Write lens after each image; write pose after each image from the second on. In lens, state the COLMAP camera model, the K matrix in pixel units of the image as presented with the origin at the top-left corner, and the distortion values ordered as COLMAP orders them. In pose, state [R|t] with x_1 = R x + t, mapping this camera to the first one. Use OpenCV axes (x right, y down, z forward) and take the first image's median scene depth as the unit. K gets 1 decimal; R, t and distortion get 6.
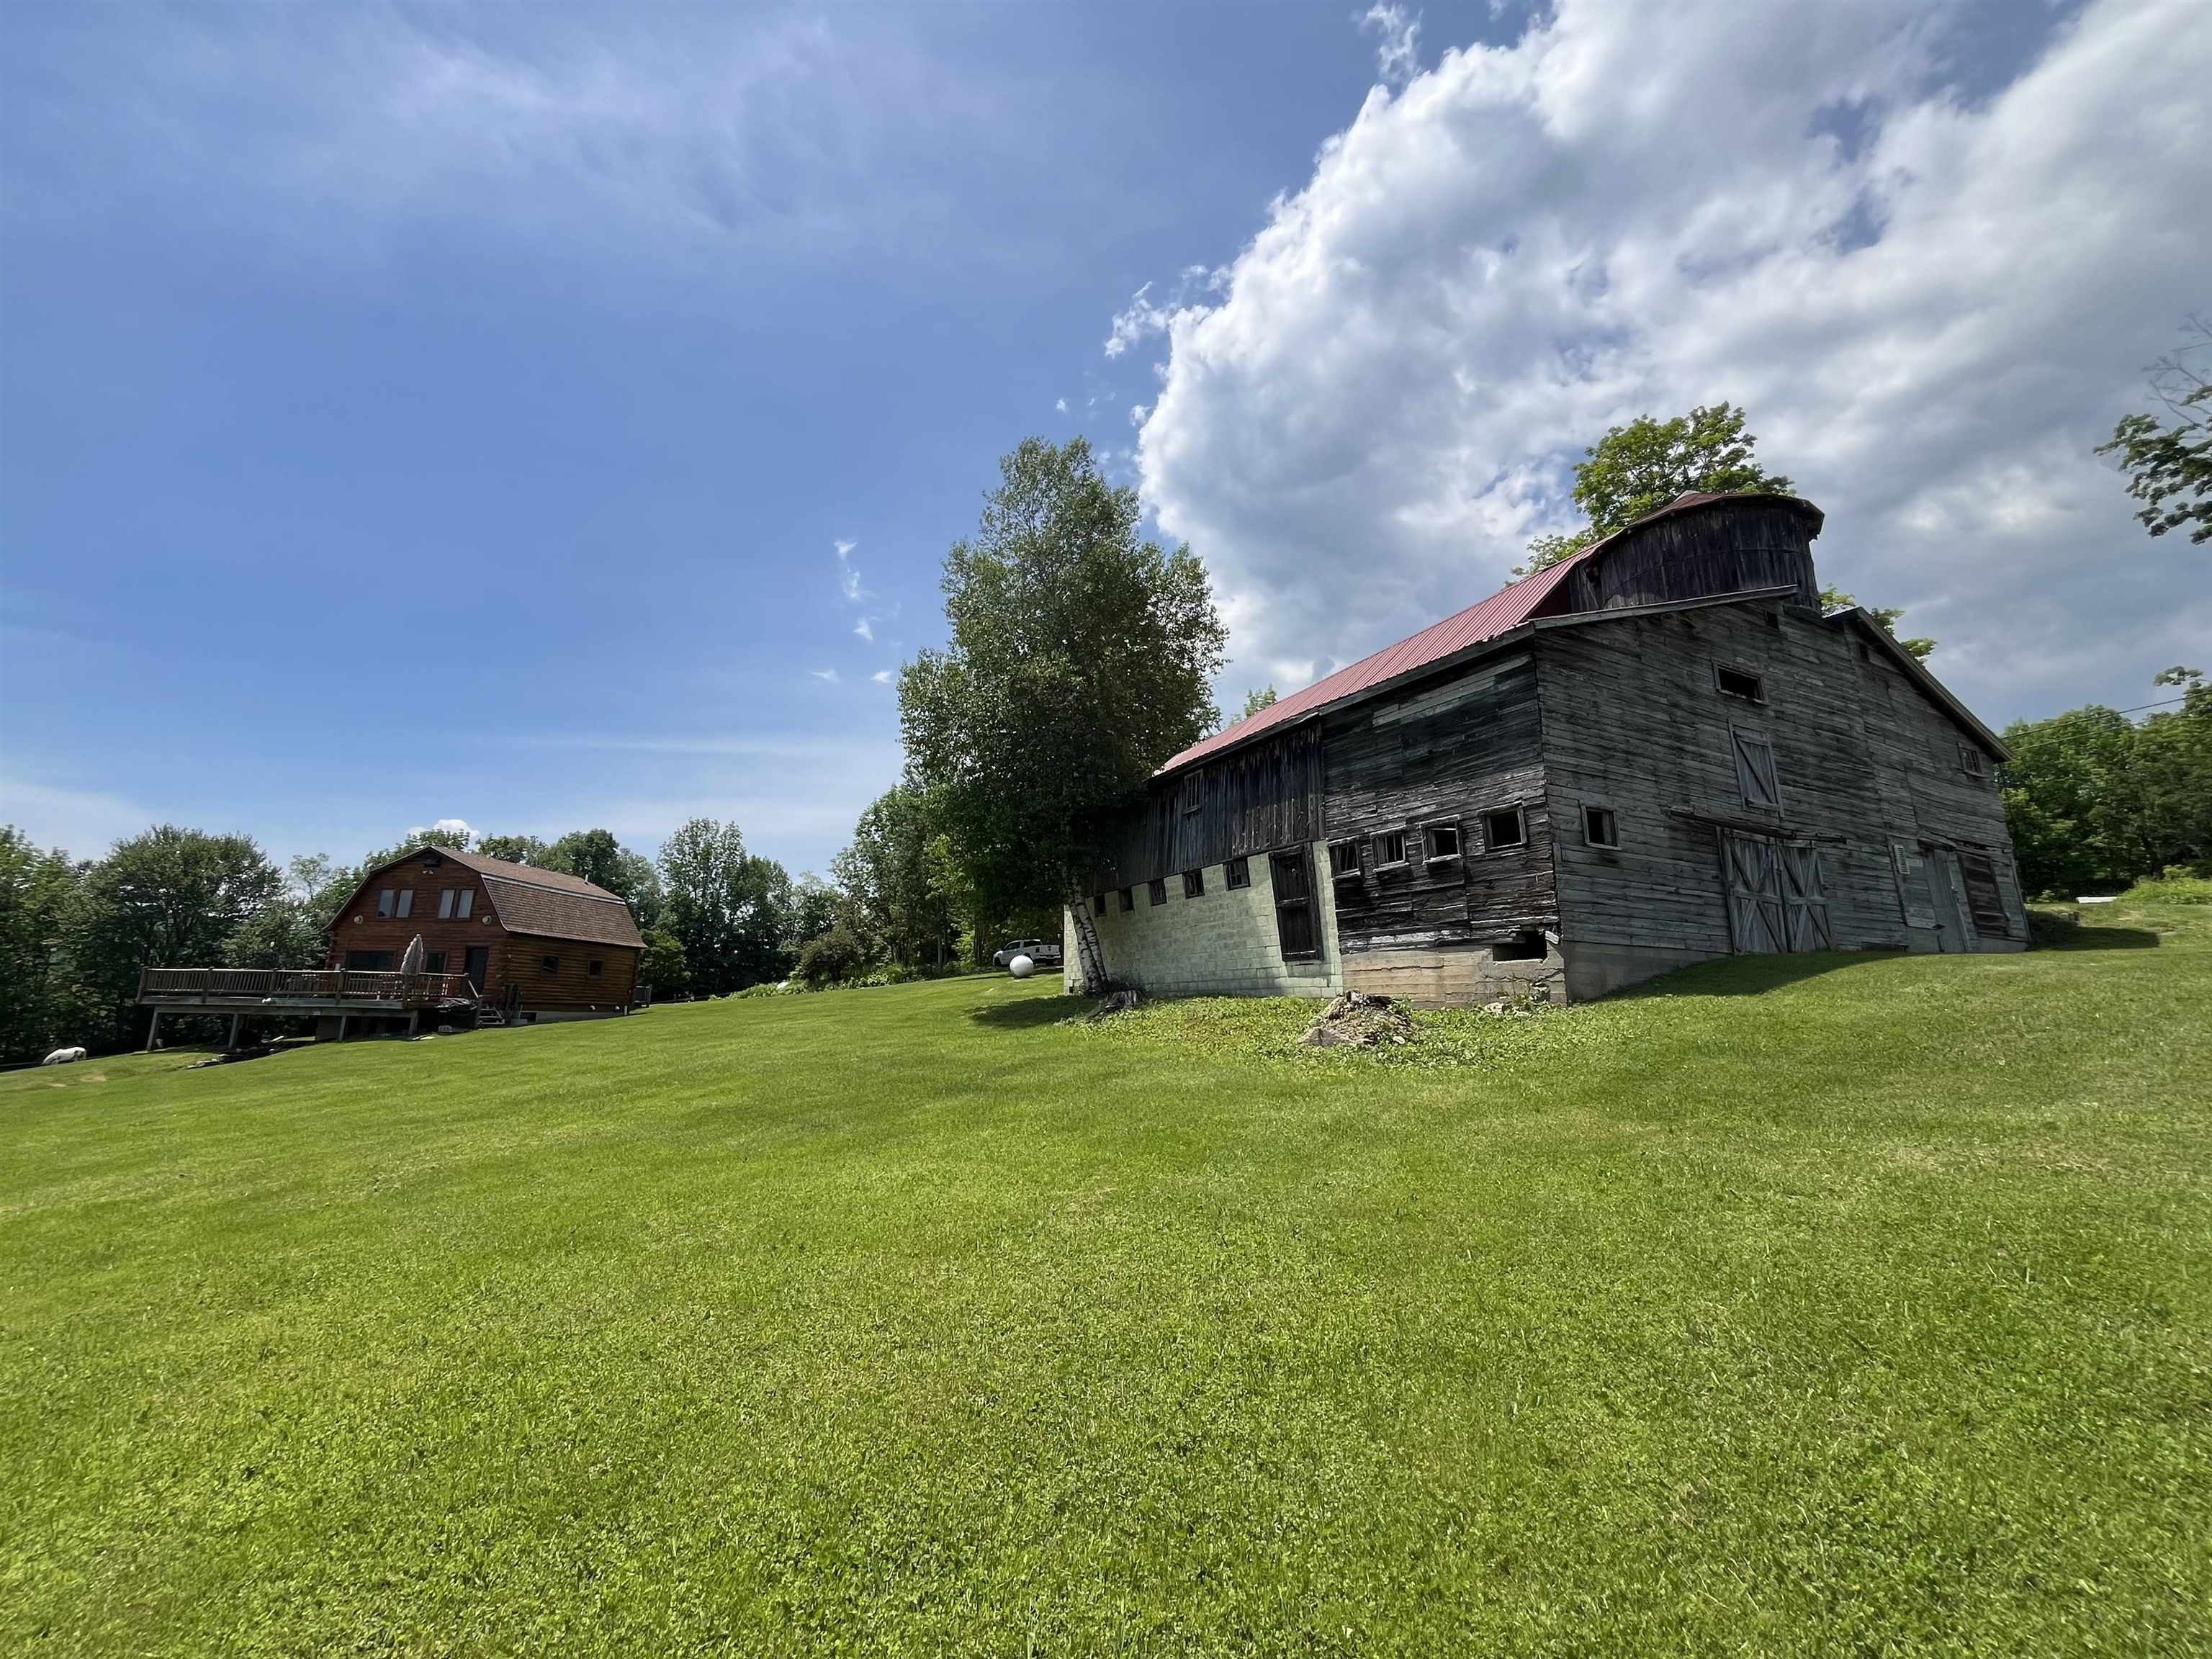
lens RADIAL K [[884.4, 0, 1072.7], [0, 884.4, 820.1], [0, 0, 1]] dist [0.003423, 0.000643]
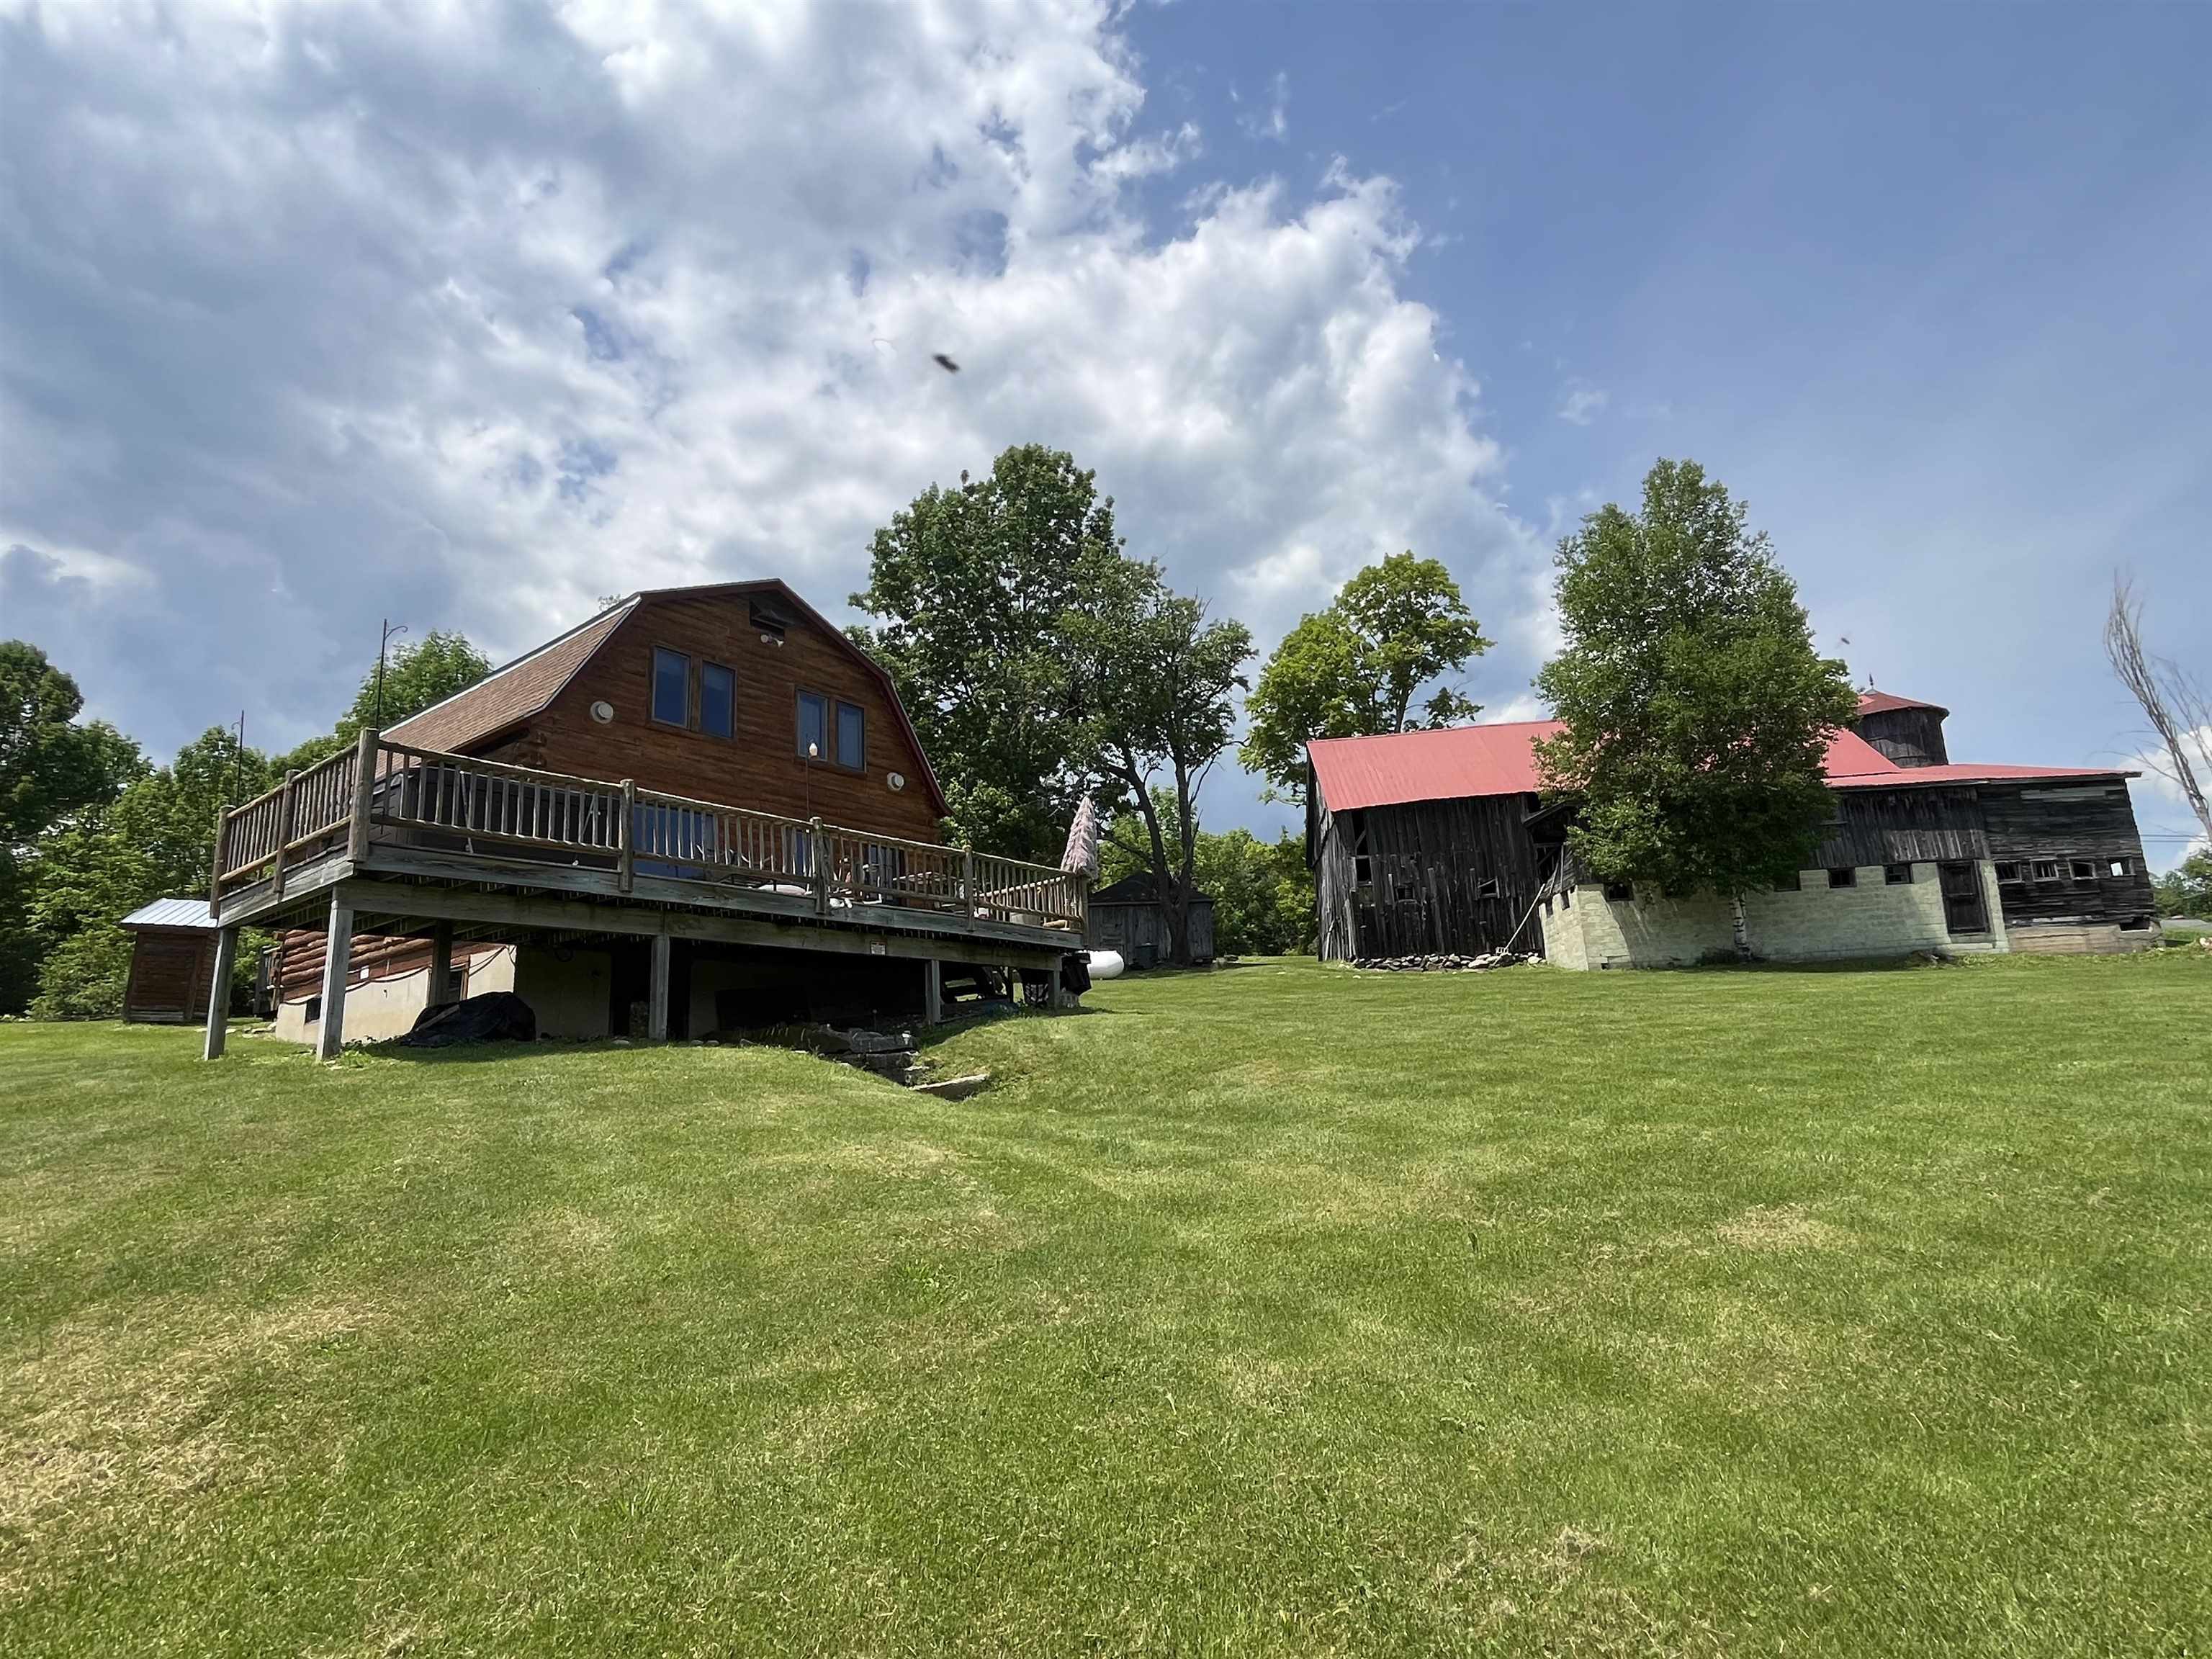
lens RADIAL K [[1142.9, 0, 1099.4], [0, 1142.9, 831.8], [0, 0, 1]] dist [-0.001211, -0.000077]
pose [[0.524102, 0.150631, 0.838229, -0.914552], [-0.130007, 0.986850, -0.096052, 0.150895], [-0.841674, -0.058635, 0.536793, 0.487124]]
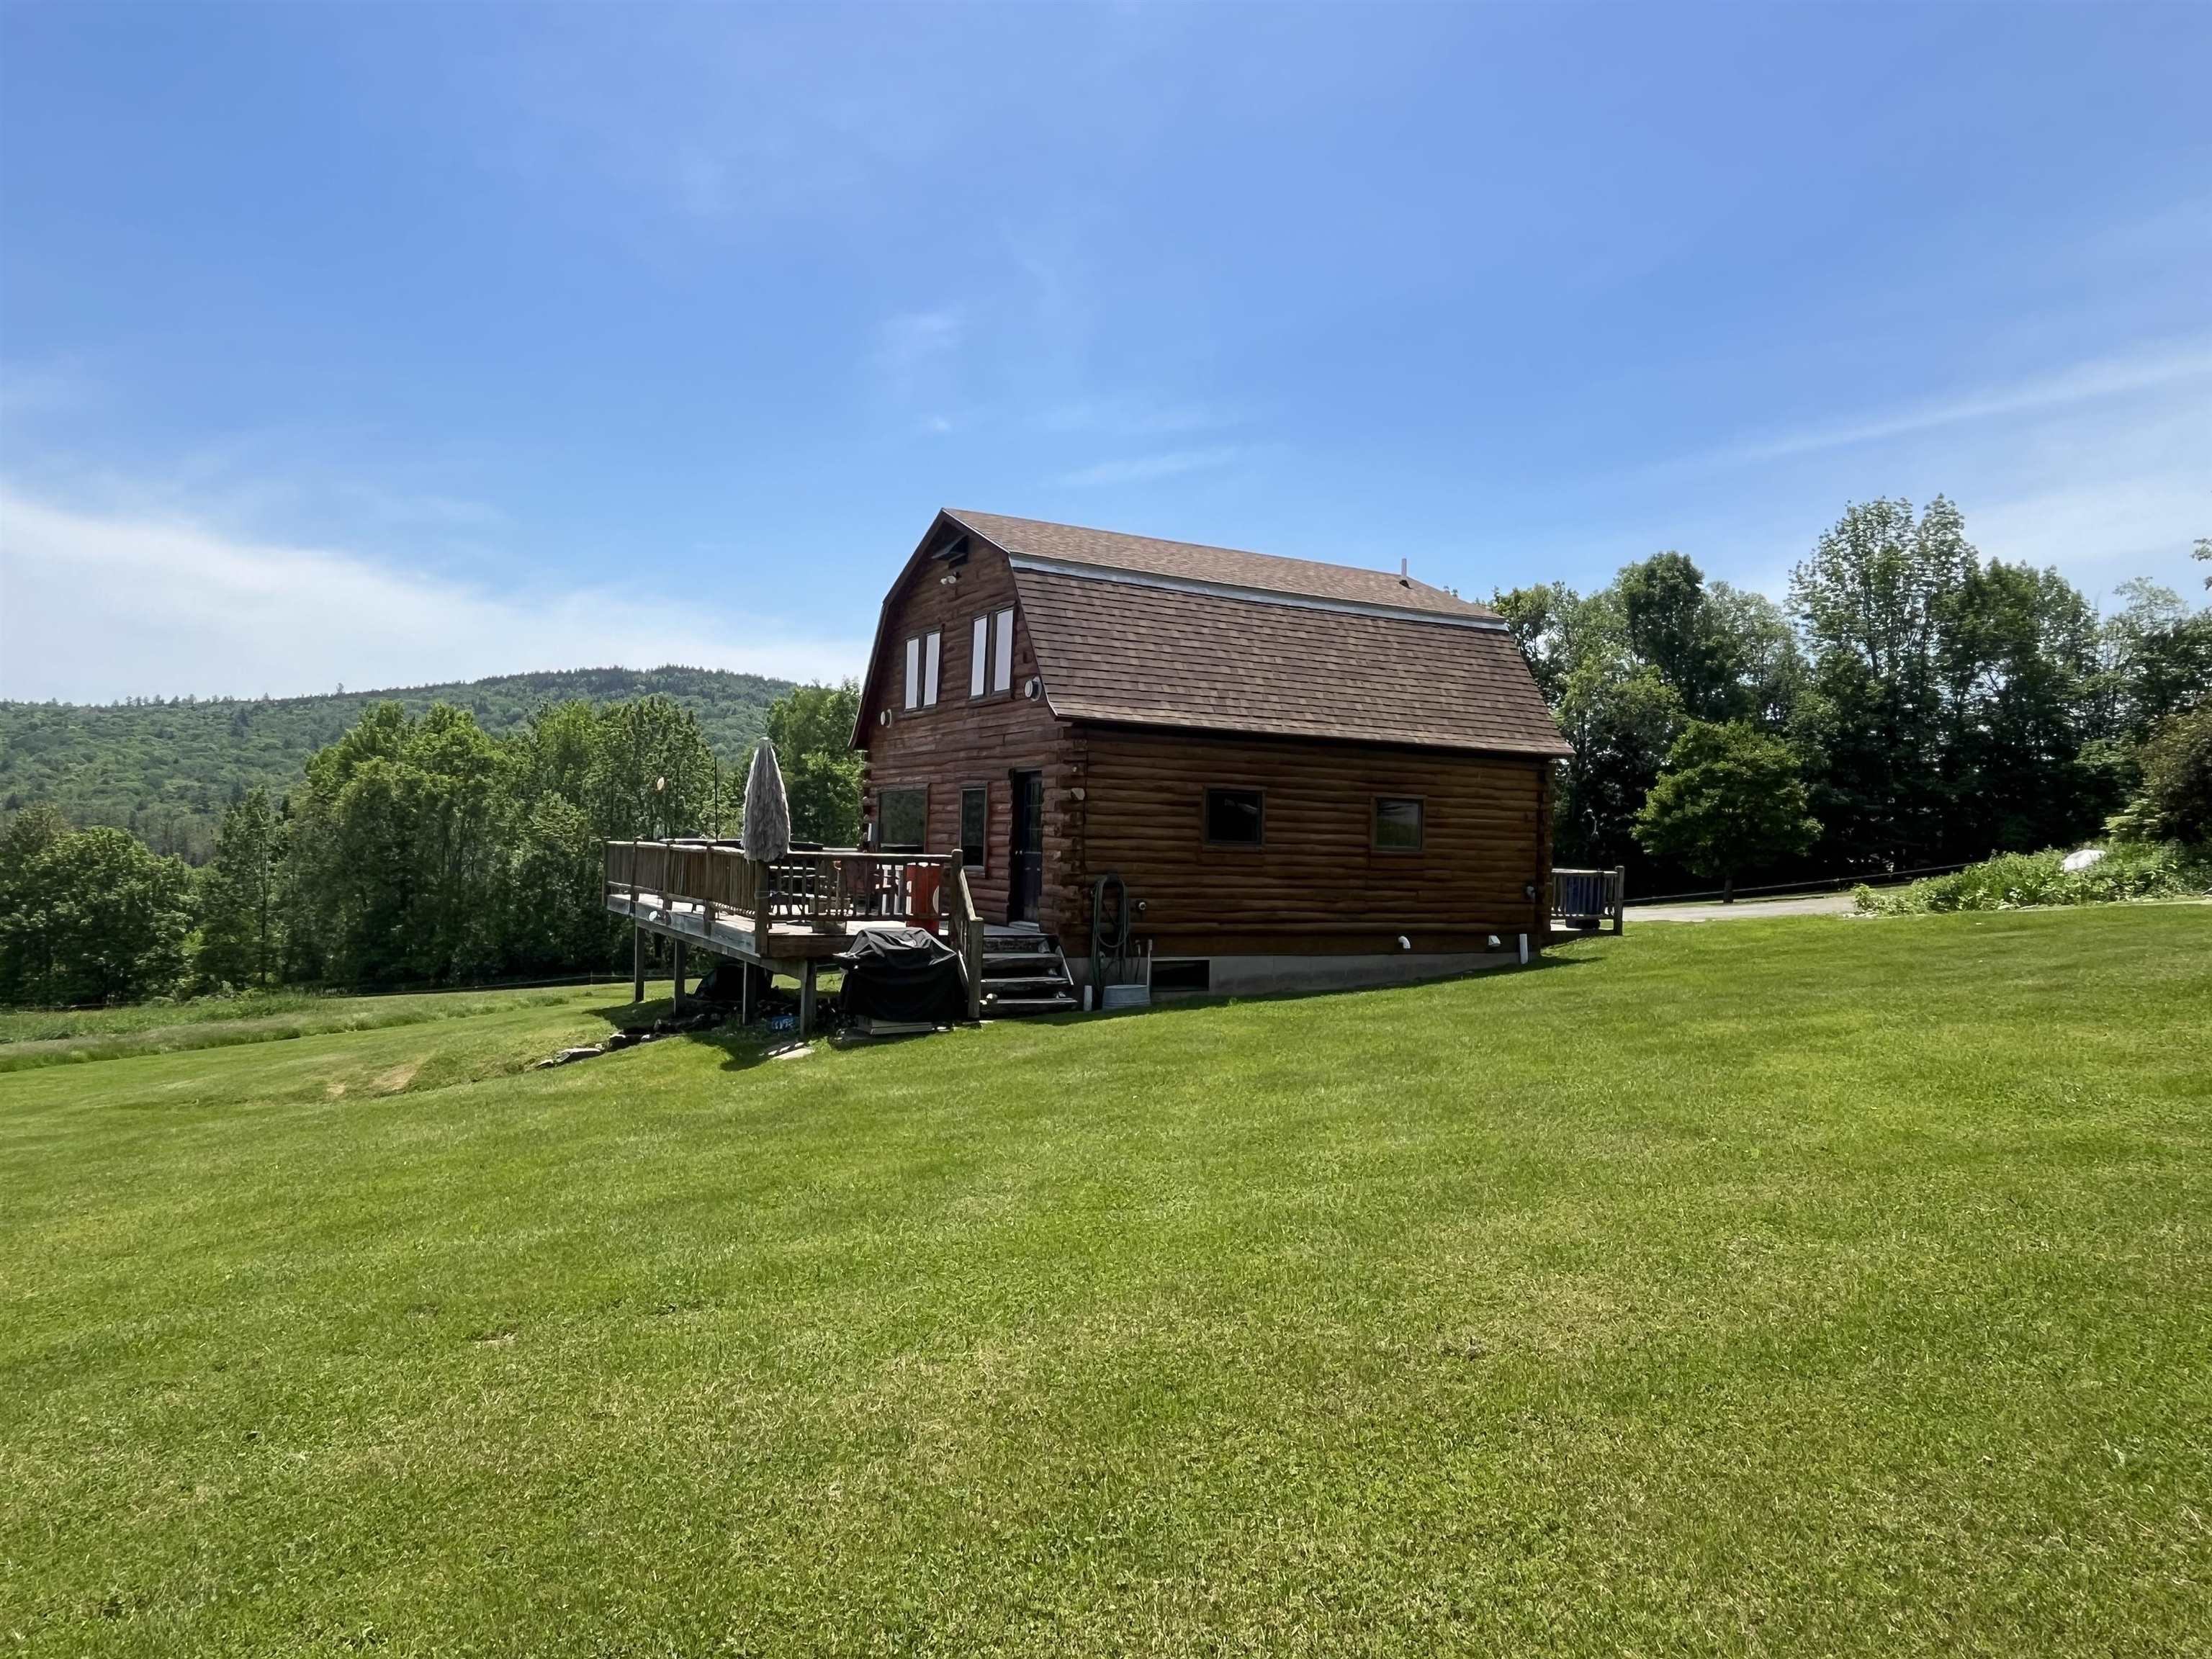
lens RADIAL K [[1393.4, 0, 1116.2], [0, 1393.4, 827.5], [0, 0, 1]] dist [-0.005675, -0.001068]
pose [[0.600219, -0.011349, -0.799755, -0.184061], [0.154493, 0.982714, 0.102002, 0.095354], [0.784773, -0.184780, 0.591597, 0.582348]]
